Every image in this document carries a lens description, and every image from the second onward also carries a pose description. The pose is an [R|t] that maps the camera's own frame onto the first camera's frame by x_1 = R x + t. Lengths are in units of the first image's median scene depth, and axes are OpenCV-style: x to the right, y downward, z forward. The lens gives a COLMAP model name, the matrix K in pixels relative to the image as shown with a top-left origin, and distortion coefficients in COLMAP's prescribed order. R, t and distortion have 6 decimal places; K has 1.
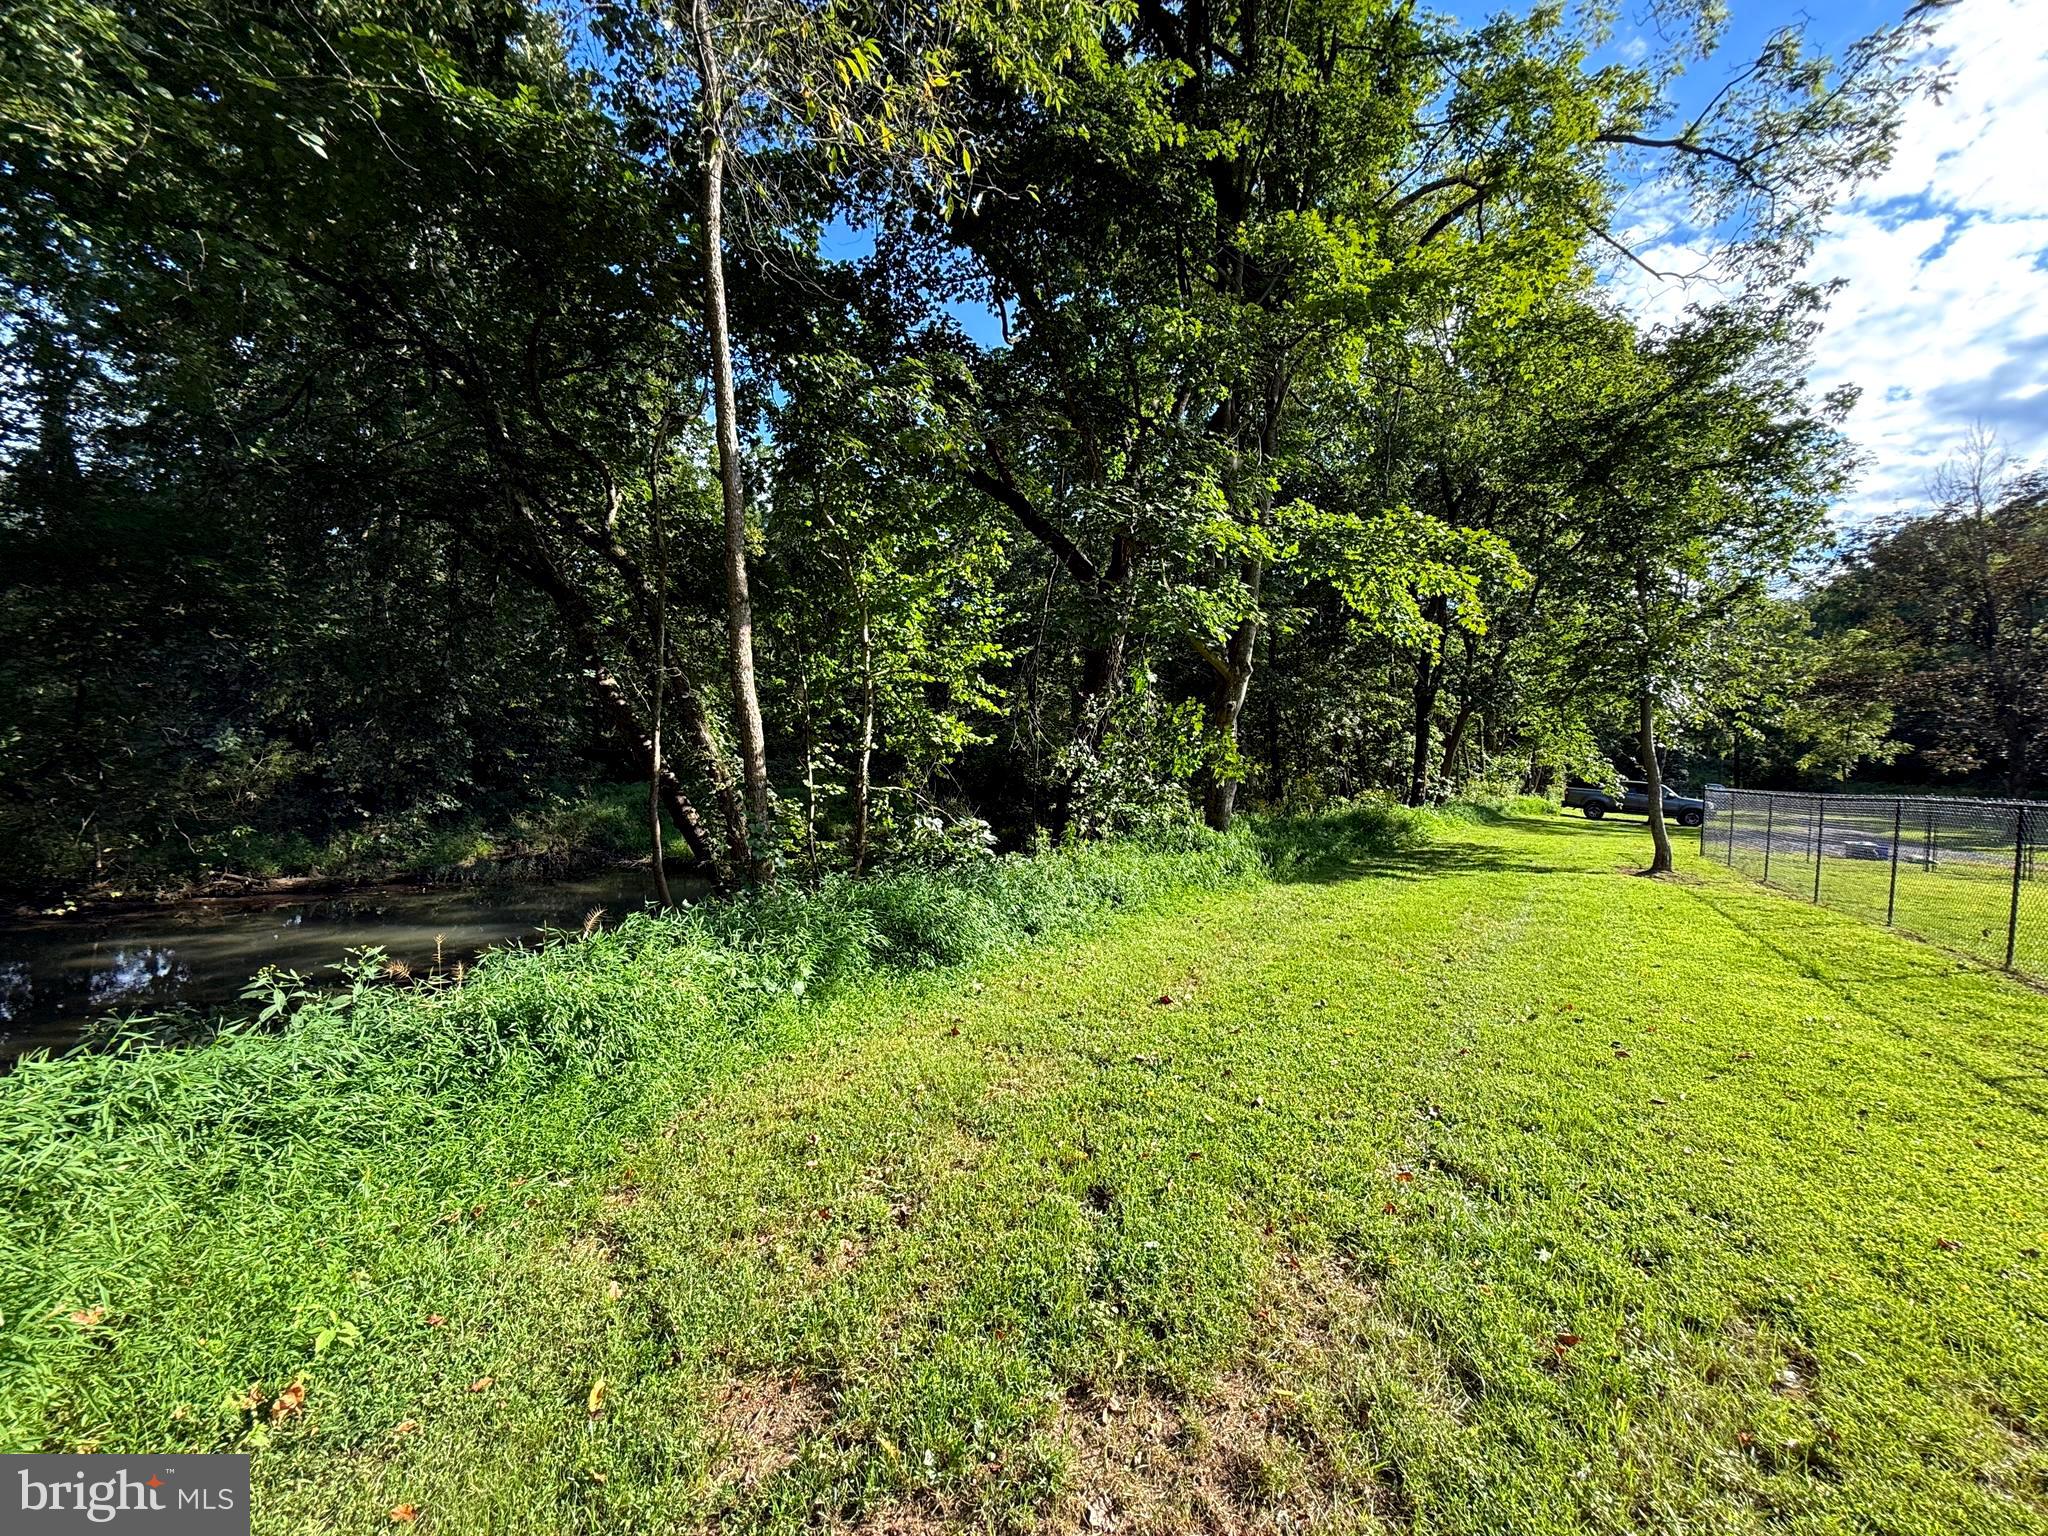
lens RADIAL K [[825.1, 0, 1035.6], [0, 825.1, 771.2], [0, 0, 1]] dist [-0.000200, 0.000164]
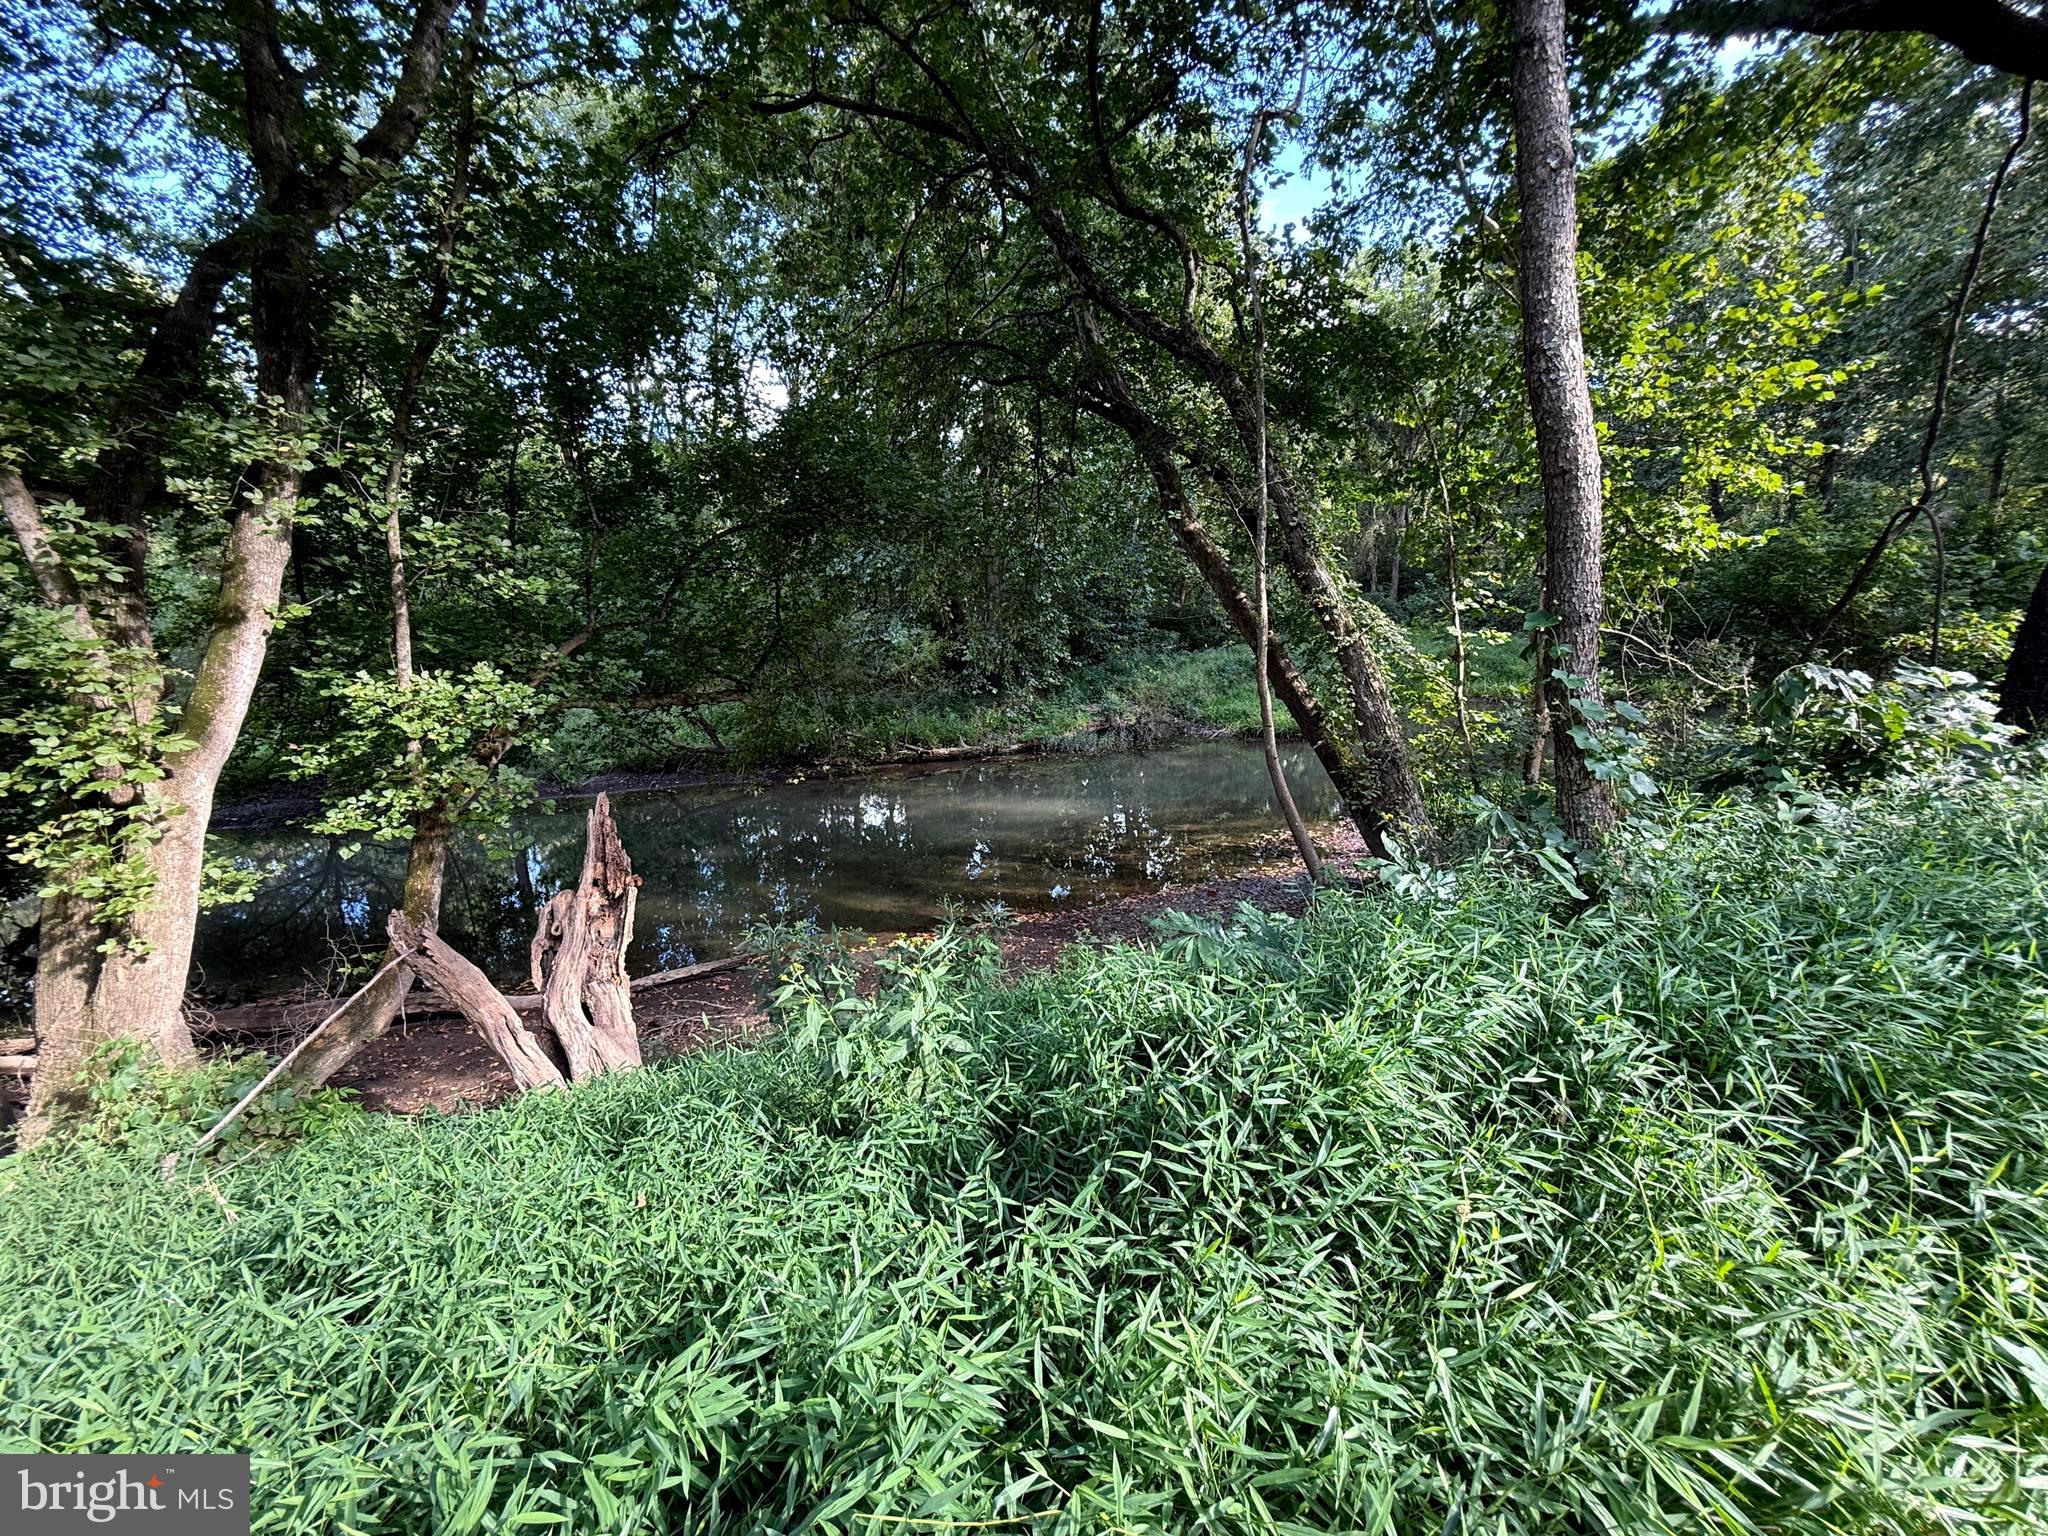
lens RADIAL K [[825.1, 0, 1035.6], [0, 825.1, 771.2], [0, 0, 1]] dist [-0.000200, 0.000164]
pose [[0.800039, 0.026948, -0.599343, -0.116362], [0.072631, 0.987293, 0.141343, 0.006185], [0.595536, -0.156611, 0.787915, 0.174633]]
